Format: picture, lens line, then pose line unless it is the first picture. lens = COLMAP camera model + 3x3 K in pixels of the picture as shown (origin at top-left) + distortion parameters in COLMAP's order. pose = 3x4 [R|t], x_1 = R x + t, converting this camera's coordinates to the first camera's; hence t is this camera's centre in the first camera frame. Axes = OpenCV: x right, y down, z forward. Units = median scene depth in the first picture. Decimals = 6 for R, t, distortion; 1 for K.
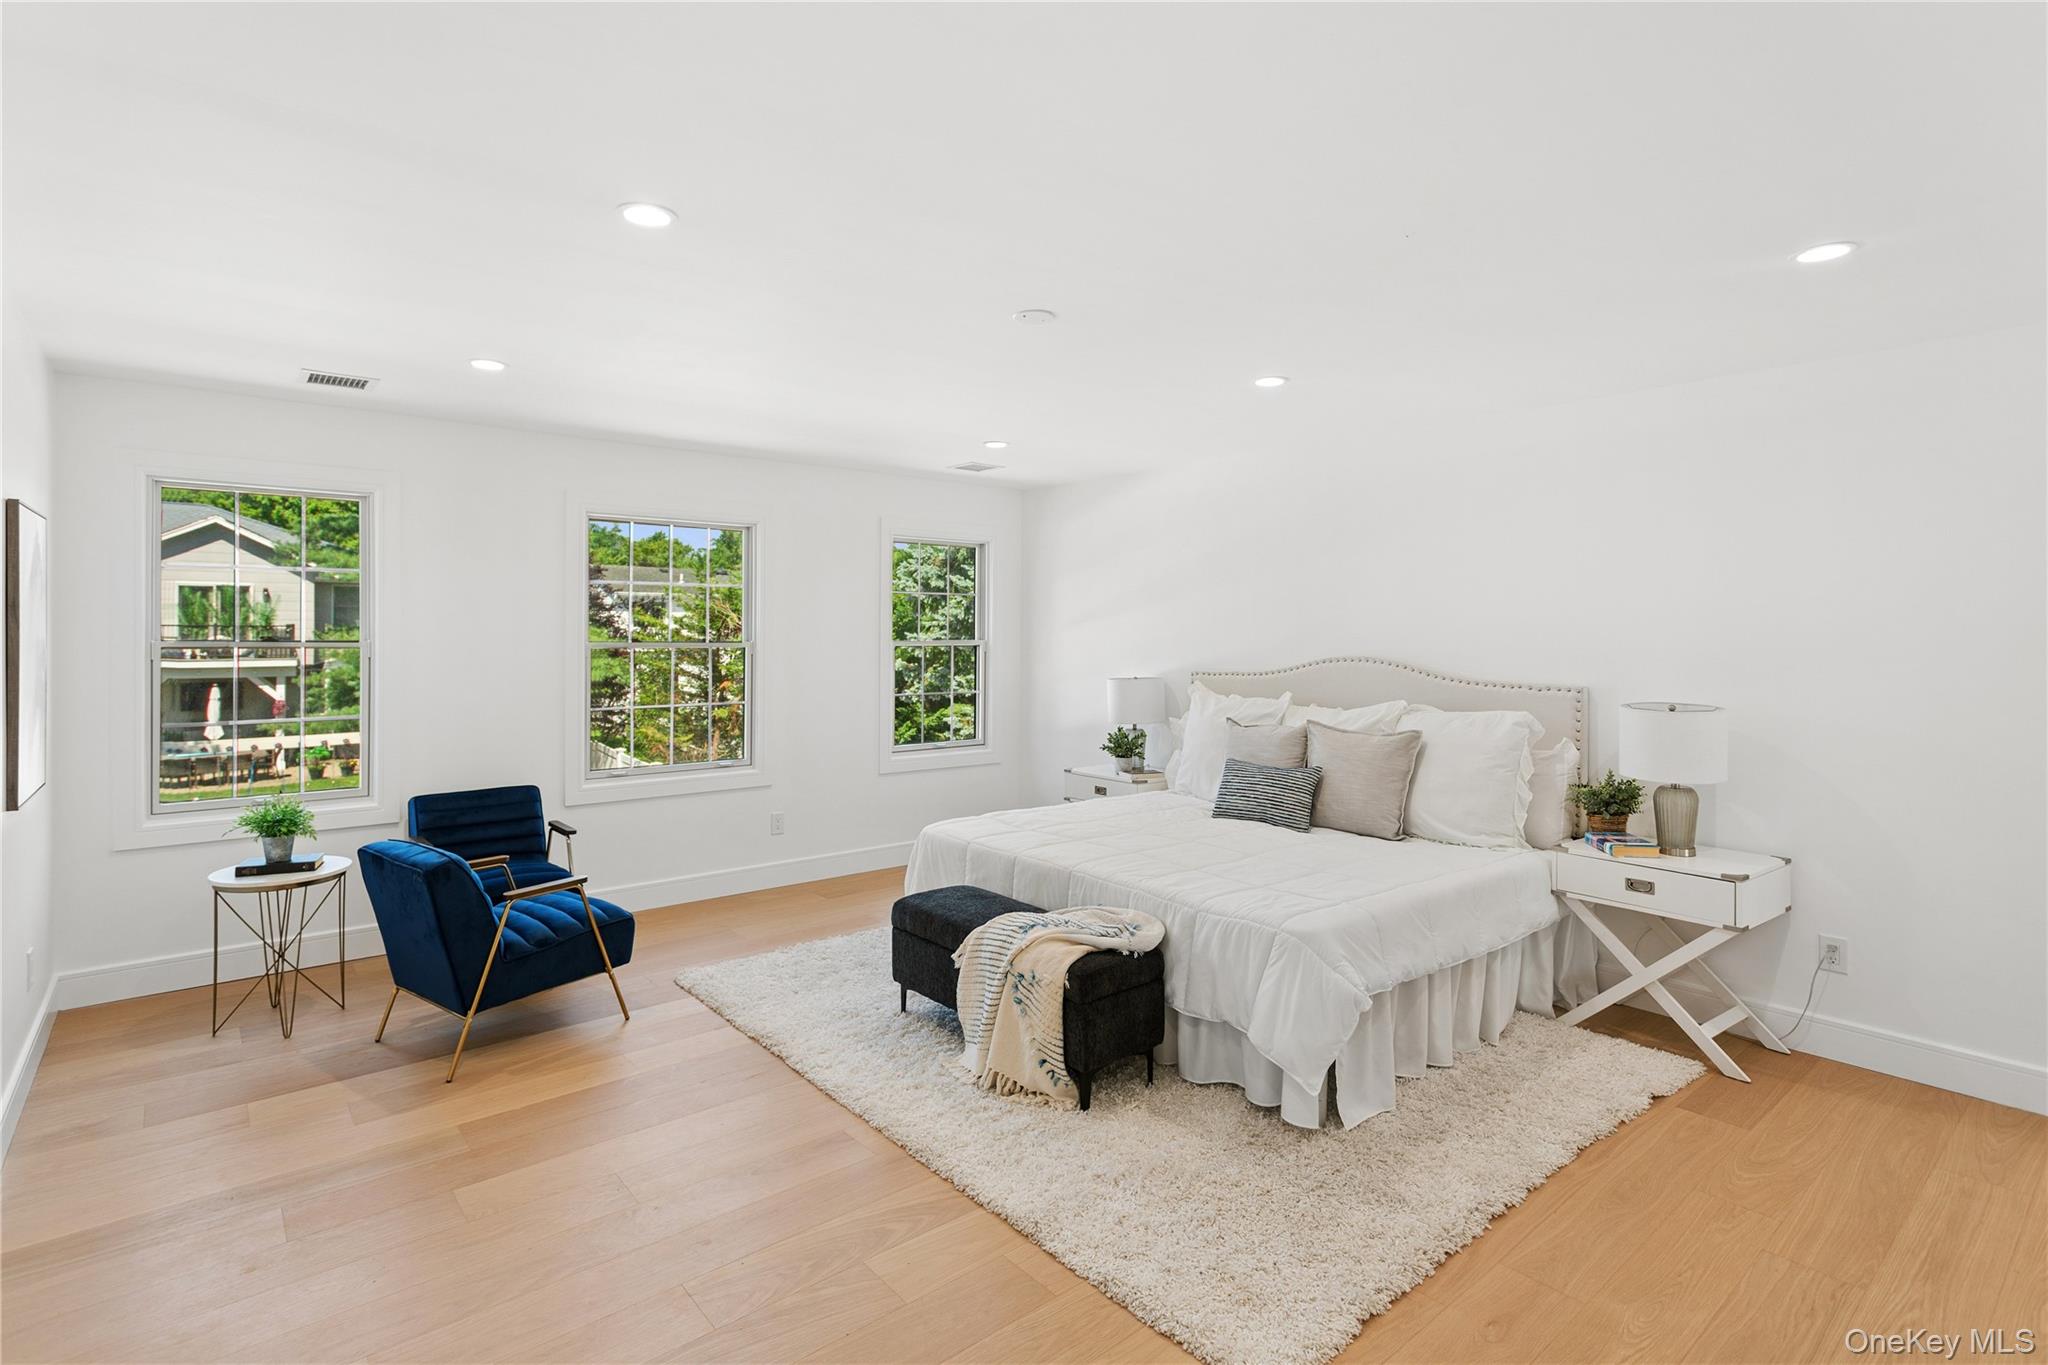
lens RADIAL K [[993.5, 0, 1024.4], [0, 993.5, 628.8], [0, 0, 1]] dist [-0.000809, -0.000091]
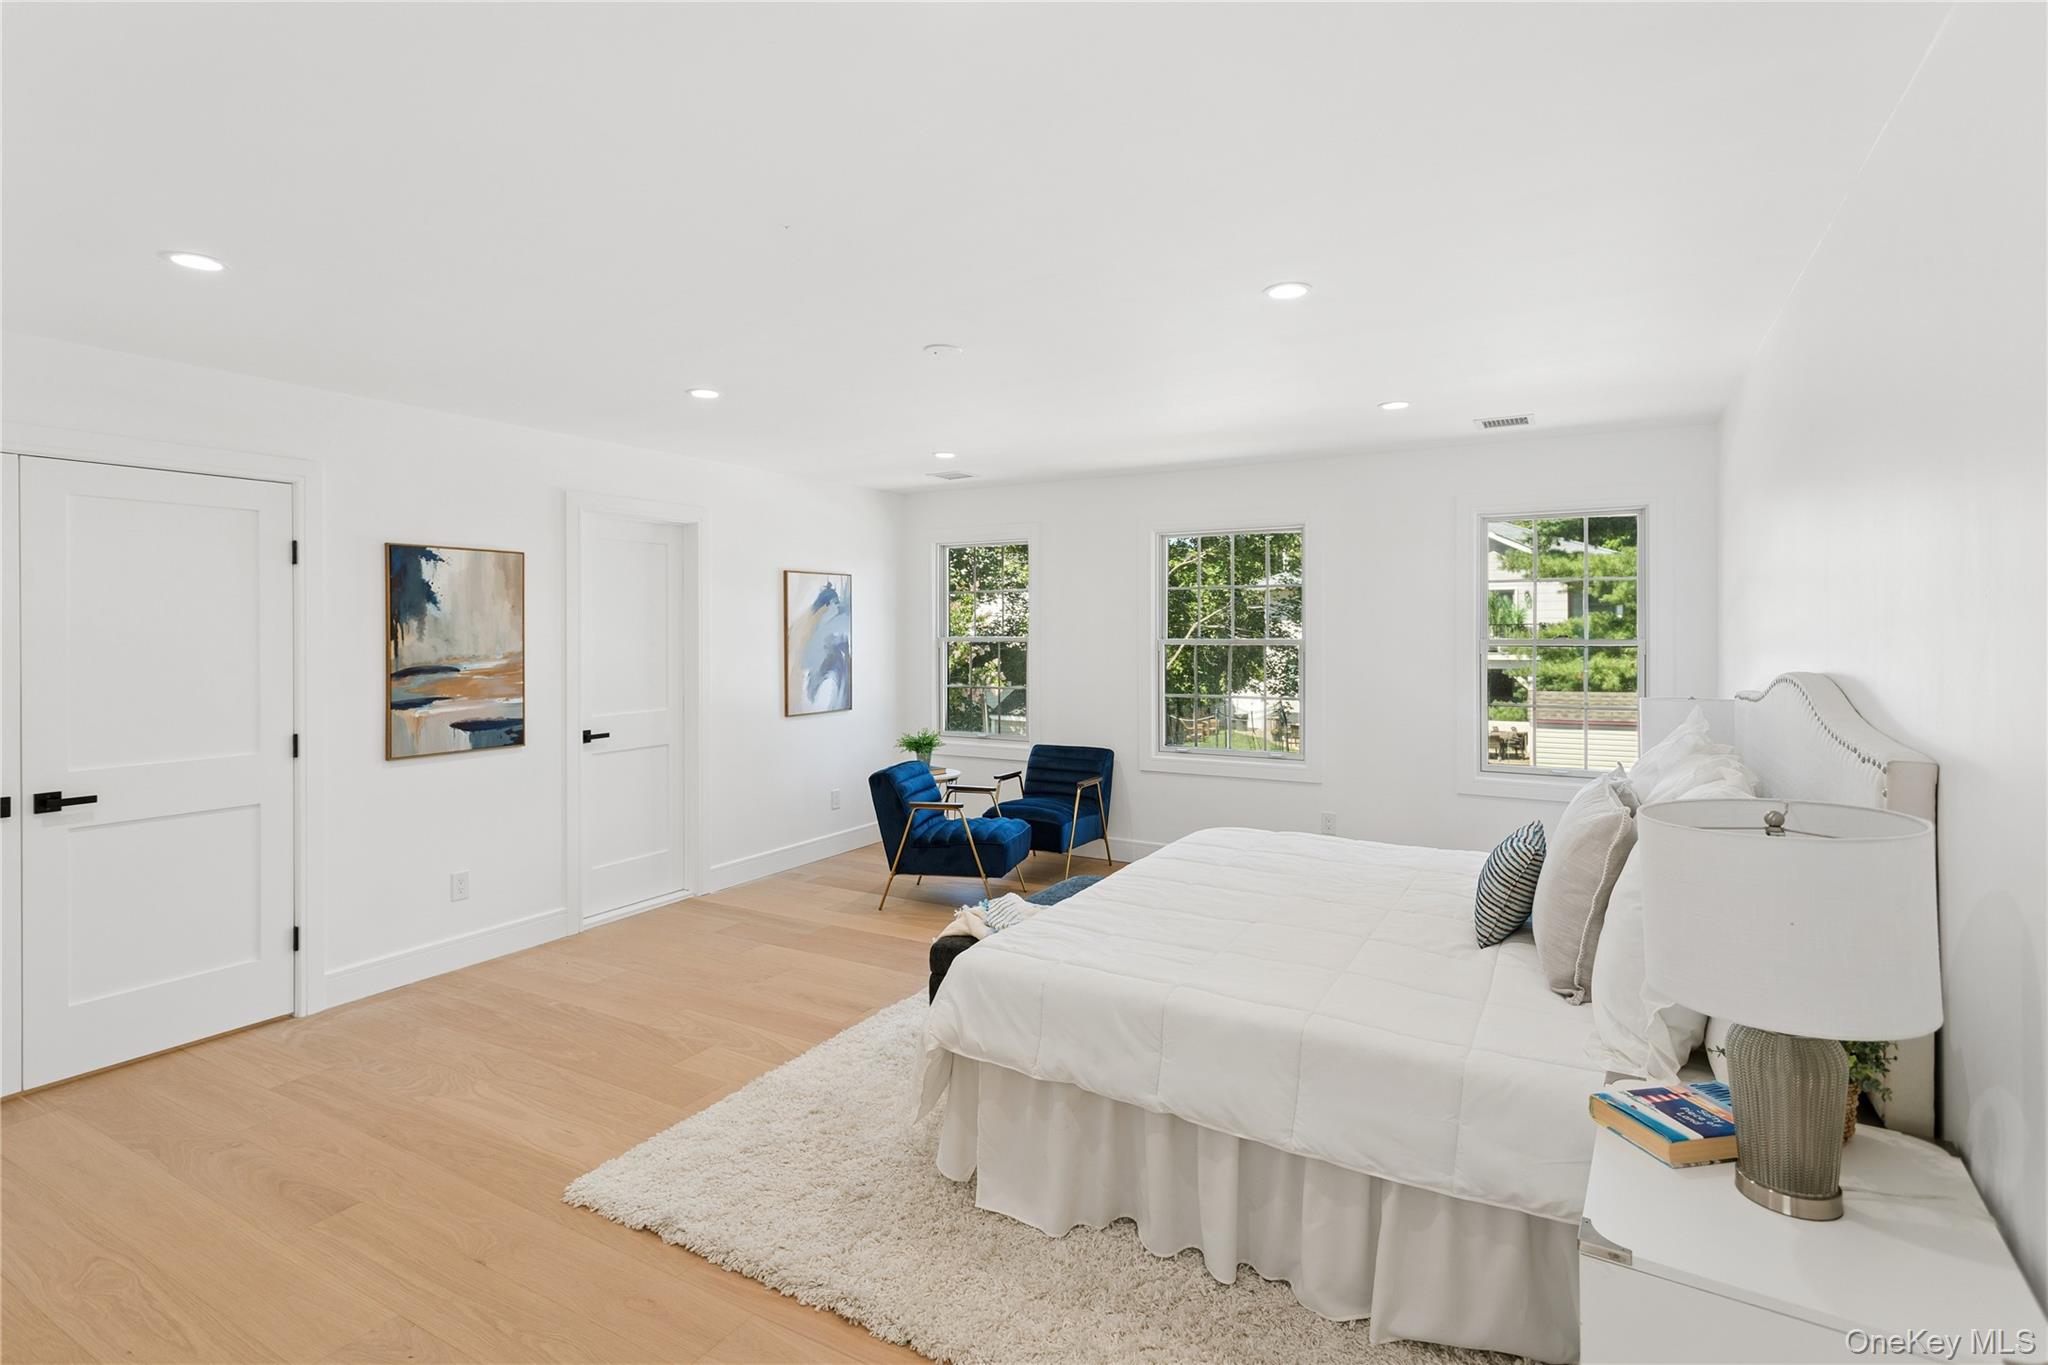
lens RADIAL K [[993.5, 0, 1024.4], [0, 993.5, 628.8], [0, 0, 1]] dist [-0.000809, -0.000091]
pose [[0.337667, -0.007003, -0.941240, 0.734747], [0.008821, 0.999952, -0.004275, 0.004612], [0.941224, -0.006859, 0.337712, 0.476484]]
